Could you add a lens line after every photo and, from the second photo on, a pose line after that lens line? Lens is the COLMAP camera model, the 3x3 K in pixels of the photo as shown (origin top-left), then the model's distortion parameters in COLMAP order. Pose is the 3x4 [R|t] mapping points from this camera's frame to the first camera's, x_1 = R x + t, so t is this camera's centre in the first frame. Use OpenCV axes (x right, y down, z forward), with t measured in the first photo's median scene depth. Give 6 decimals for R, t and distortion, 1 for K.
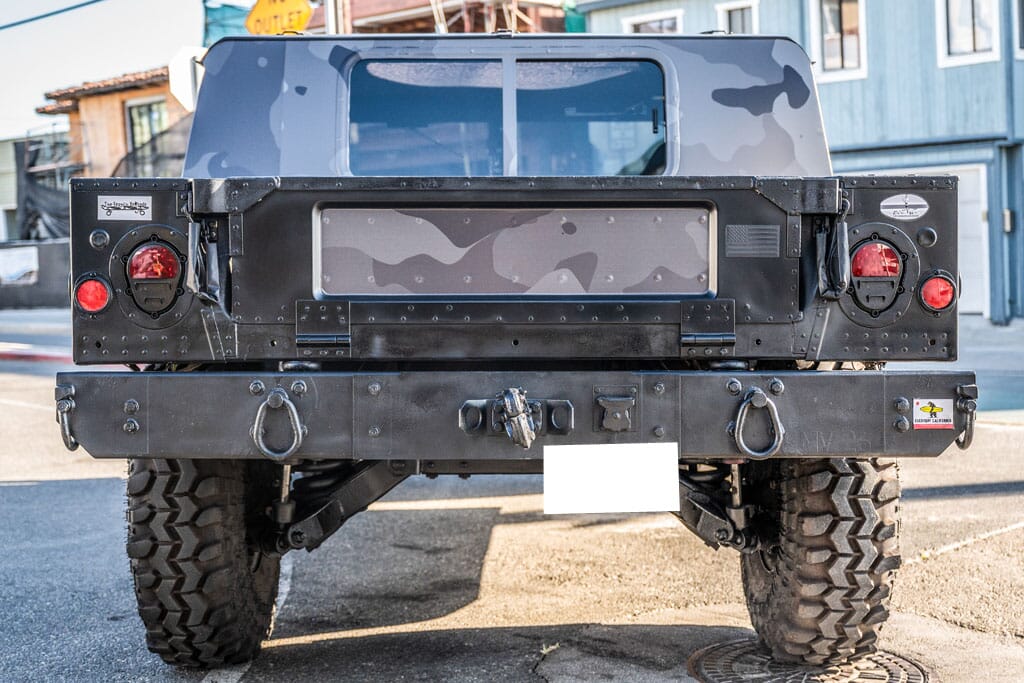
lens RADIAL K [[1402.6, 0, 512.0], [0, 1402.6, 341.5], [0, 0, 1]] dist [-0.002322, 0.032034]
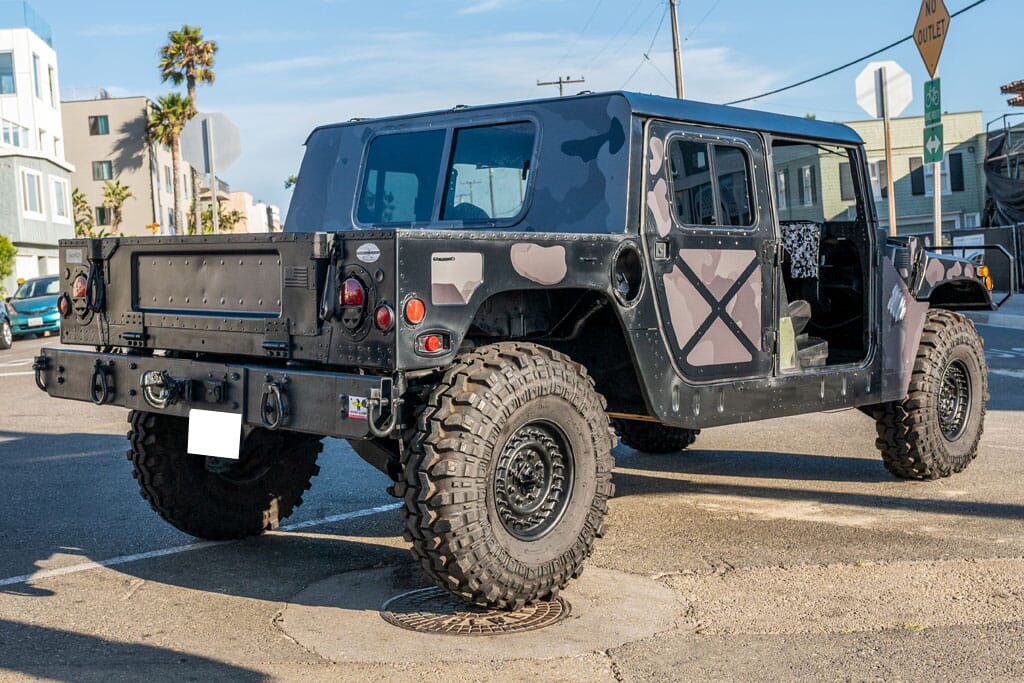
lens RADIAL K [[1331.3, 0, 448.7], [0, 1331.3, 302.6], [0, 0, 1]] dist [0.007040, 0.008451]
pose [[0.703788, 0.020913, -0.710102, 0.900302], [-0.029635, 0.999561, 0.000066, -0.036963], [0.709792, 0.020997, 0.704099, 0.114995]]
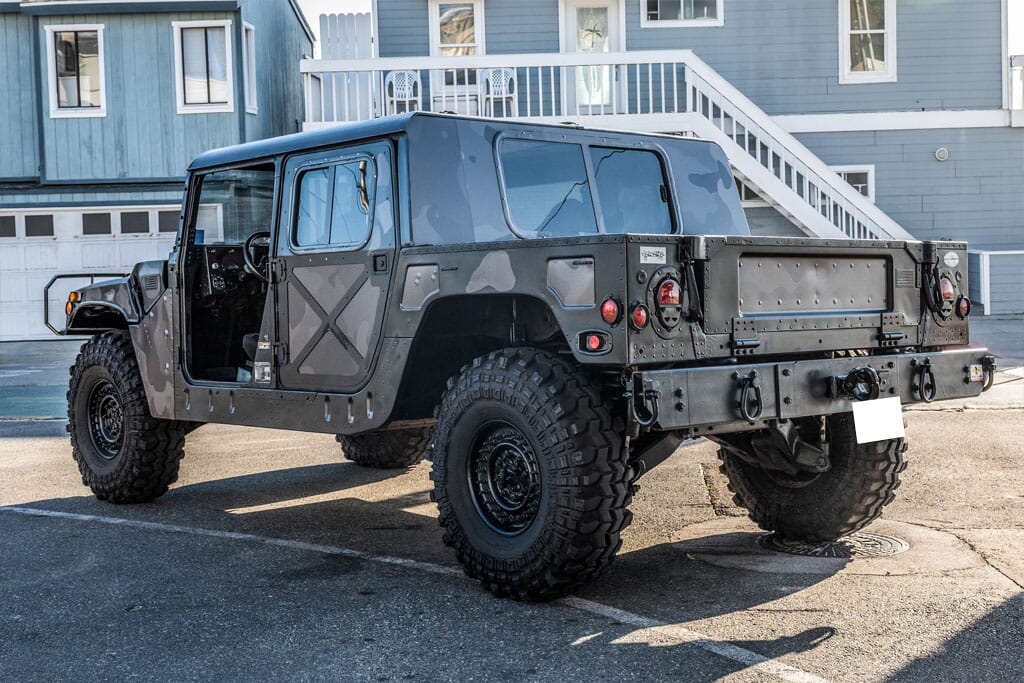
lens RADIAL K [[1402.7, 0, 512.0], [0, 1402.7, 341.5], [0, 0, 1]] dist [0.005665, -0.016078]
pose [[0.753415, -0.030320, 0.656846, -0.971143], [0.043627, 0.999040, -0.003926, -0.005869], [-0.656096, 0.031614, 0.754015, 0.014993]]
